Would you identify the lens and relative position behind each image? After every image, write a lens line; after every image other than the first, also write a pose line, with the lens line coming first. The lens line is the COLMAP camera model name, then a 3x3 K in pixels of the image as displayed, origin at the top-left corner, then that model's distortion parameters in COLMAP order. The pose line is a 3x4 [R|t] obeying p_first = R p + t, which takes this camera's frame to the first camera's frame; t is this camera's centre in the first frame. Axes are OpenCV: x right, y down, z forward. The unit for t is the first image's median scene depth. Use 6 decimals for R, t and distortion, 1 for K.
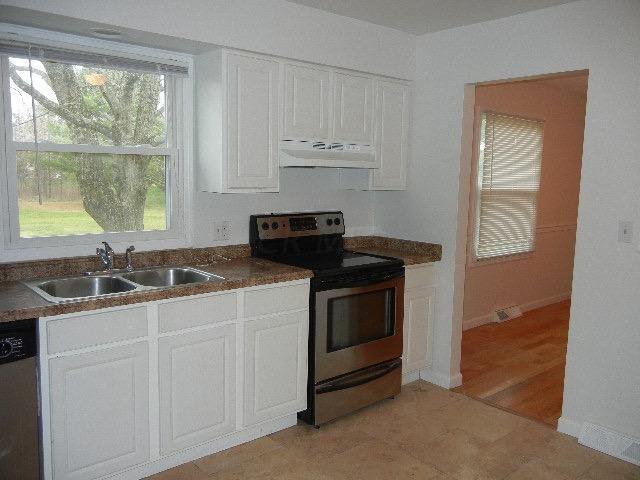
lens RADIAL K [[553.9, 0, 320.0], [0, 553.9, 240.0], [0, 0, 1]] dist [0.004142, 0.004051]
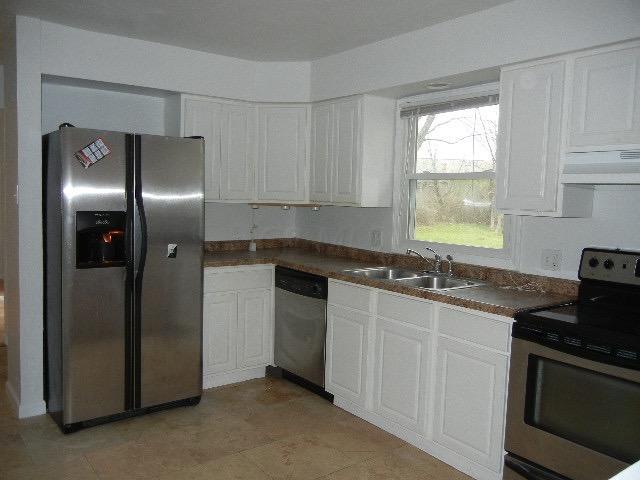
lens RADIAL K [[553.9, 0, 320.0], [0, 553.9, 240.0], [0, 0, 1]] dist [0.004142, 0.004051]
pose [[-0.070660, 0.061672, -0.995592, 0.885662], [-0.152719, 0.985651, 0.071895, -0.066613], [0.985740, 0.157126, -0.060228, 0.820326]]
